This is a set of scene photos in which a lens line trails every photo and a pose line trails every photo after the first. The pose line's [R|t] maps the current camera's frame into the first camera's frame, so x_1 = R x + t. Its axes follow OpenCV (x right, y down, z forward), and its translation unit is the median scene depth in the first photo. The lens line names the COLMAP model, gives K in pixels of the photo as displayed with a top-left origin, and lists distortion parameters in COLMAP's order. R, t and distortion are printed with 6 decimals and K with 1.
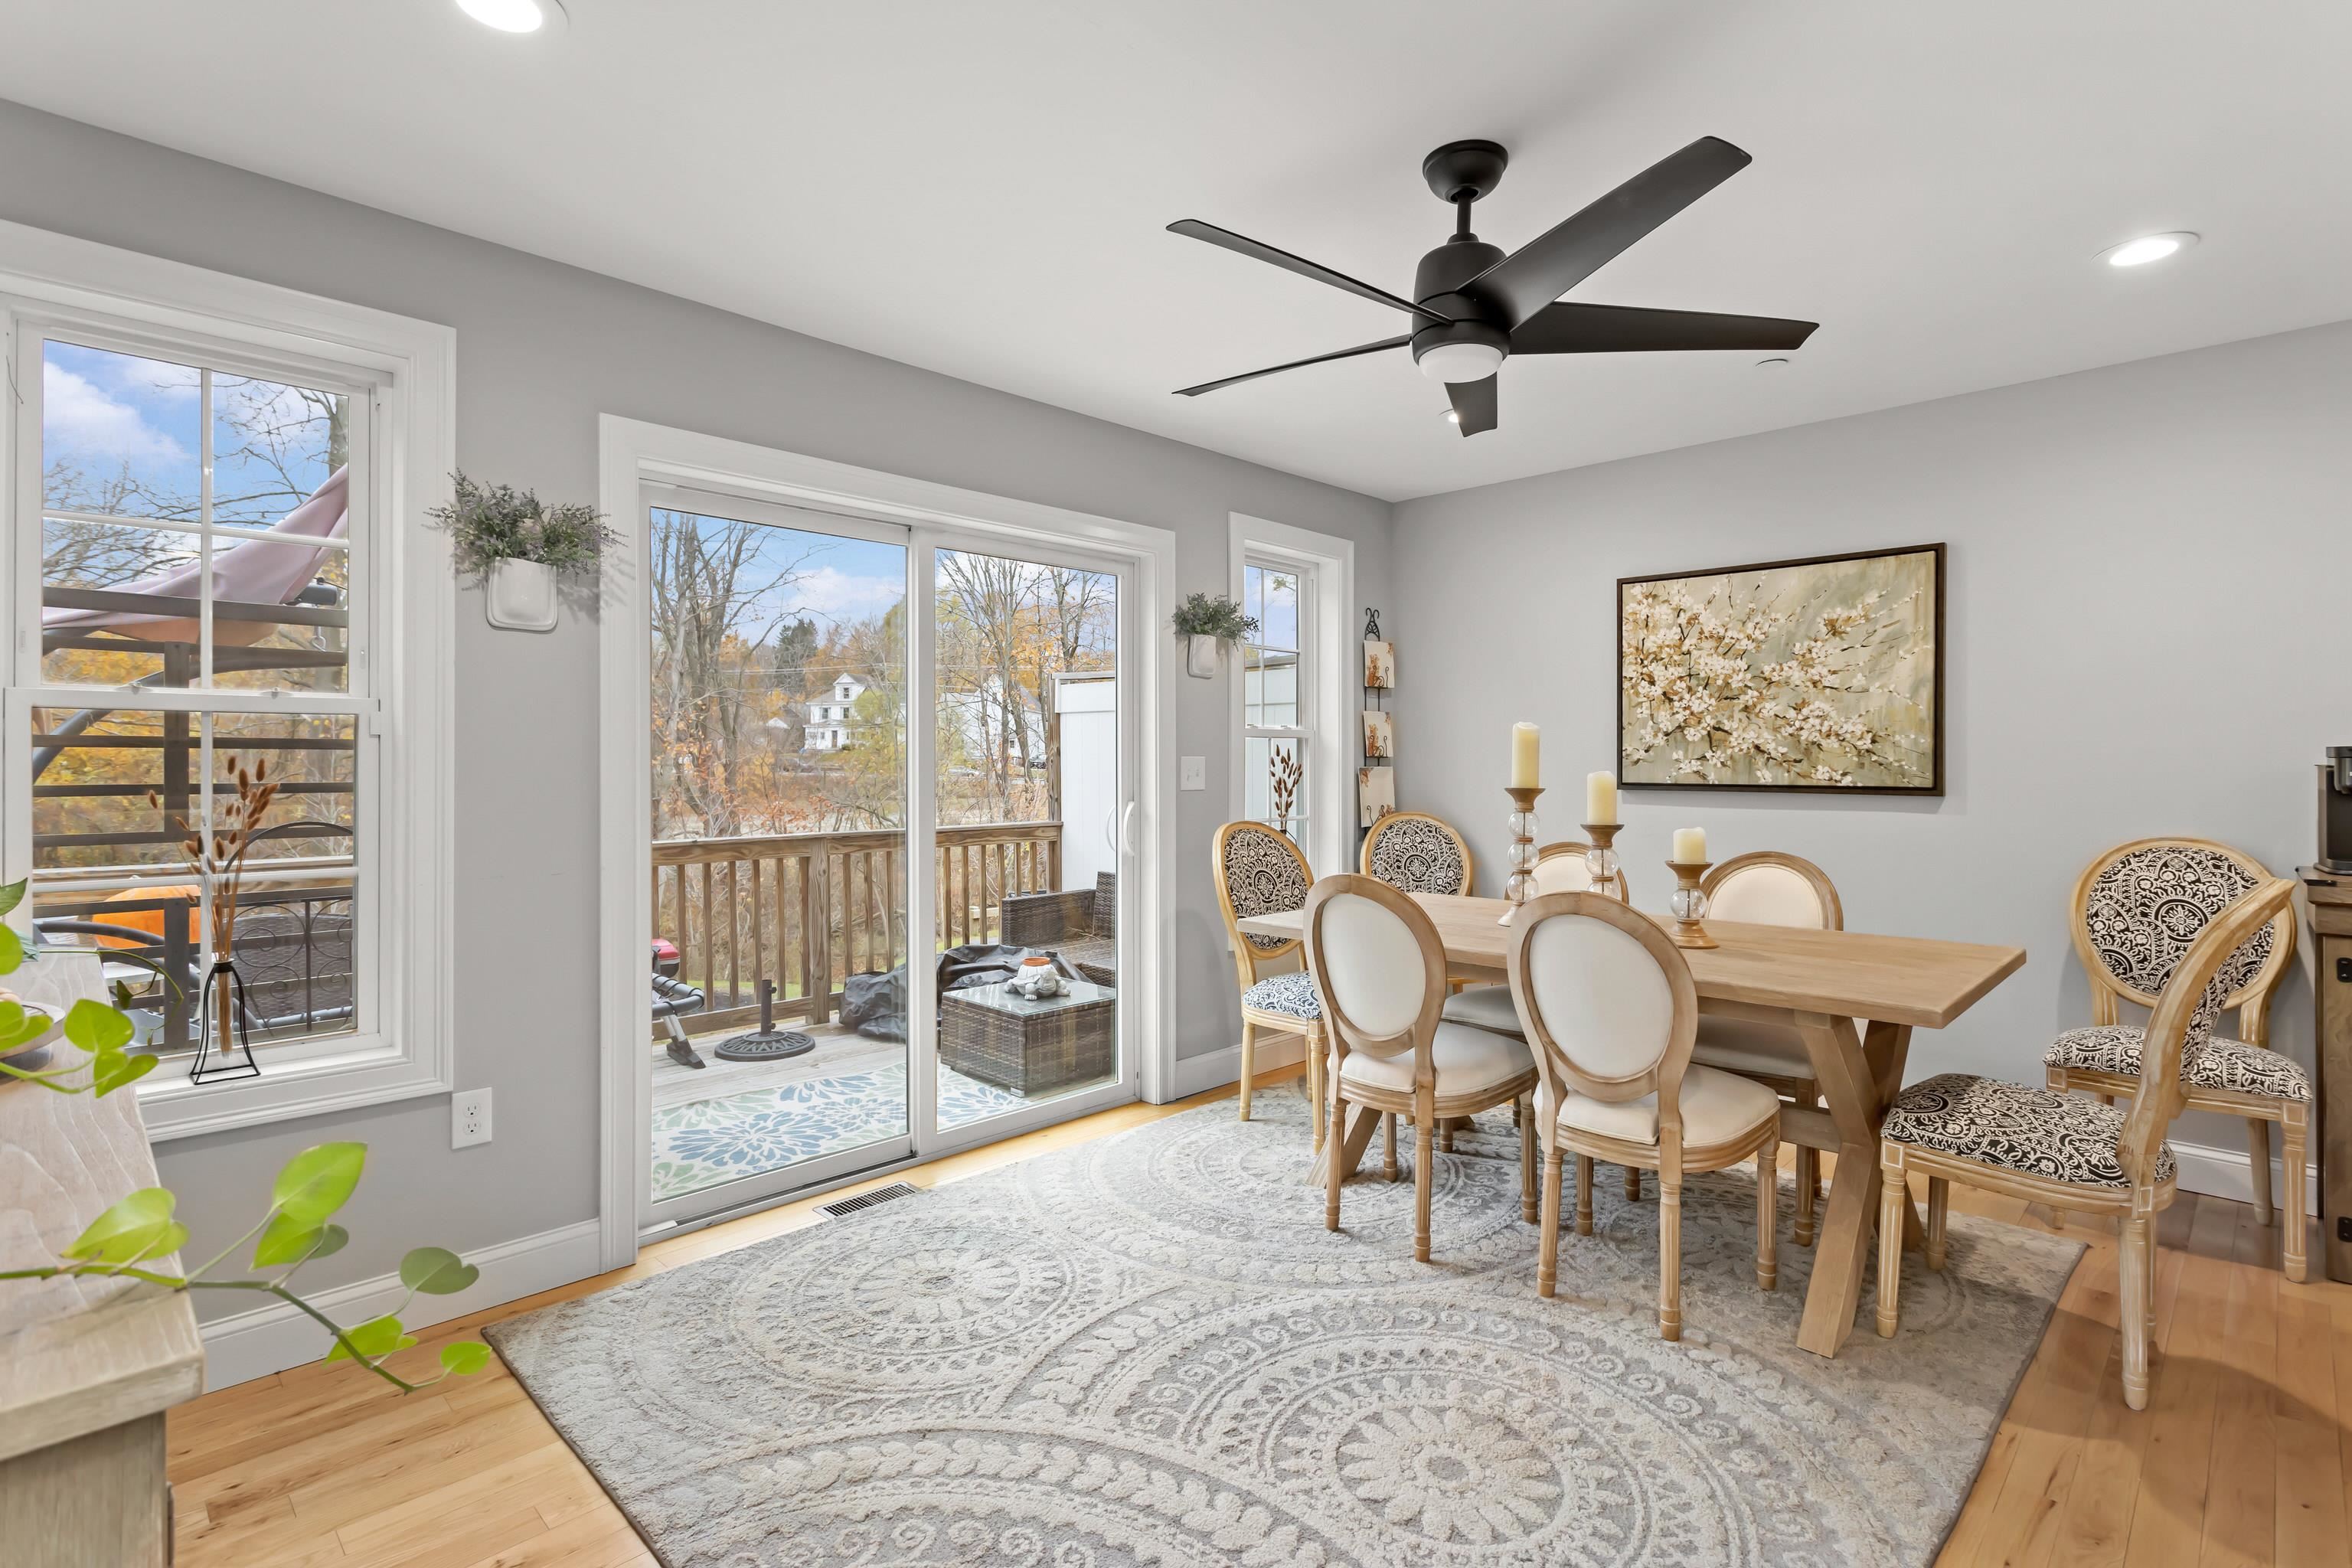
lens RADIAL K [[1123.8, 0, 1184.8], [0, 1123.8, 770.2], [0, 0, 1]] dist [0.003608, 0.000828]
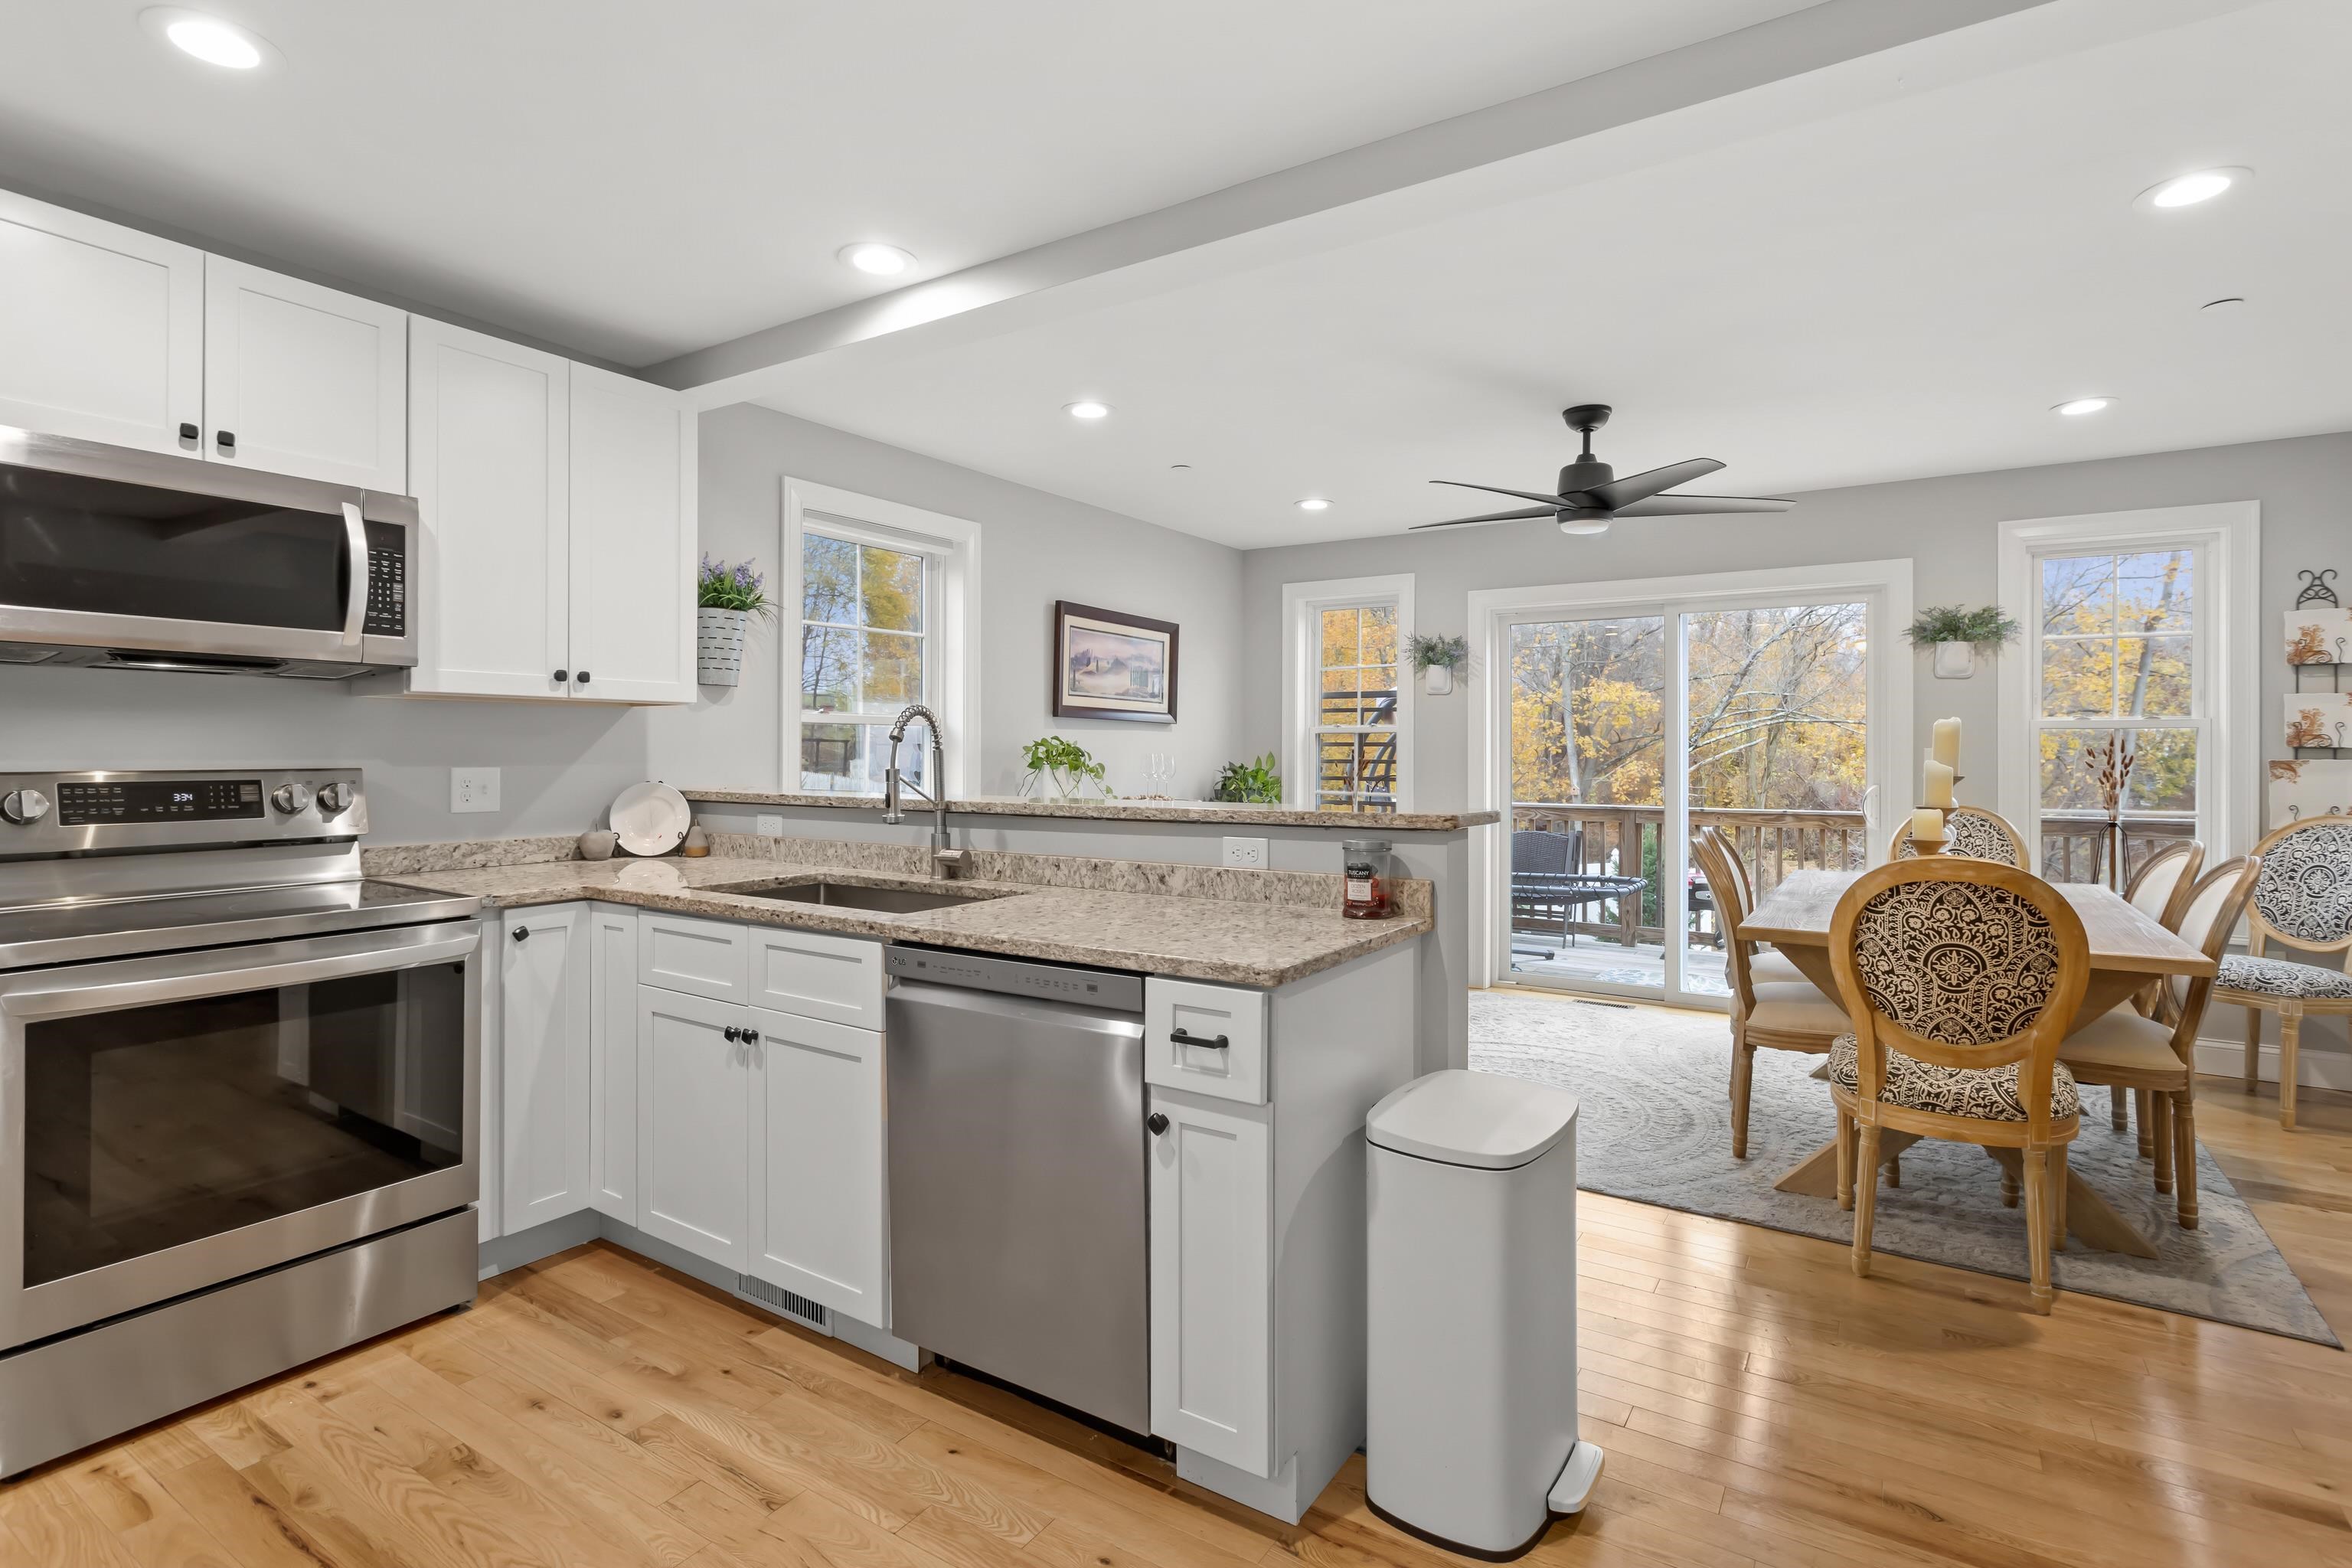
lens RADIAL K [[1123.8, 0, 1181.3], [0, 1123.8, 753.6], [0, 0, 1]] dist [0.003608, 0.000828]
pose [[0.203648, -0.003295, -0.979039, 0.961469], [-0.015002, 0.999866, -0.006486, 0.011718], [0.978929, 0.016008, 0.203572, 0.015478]]
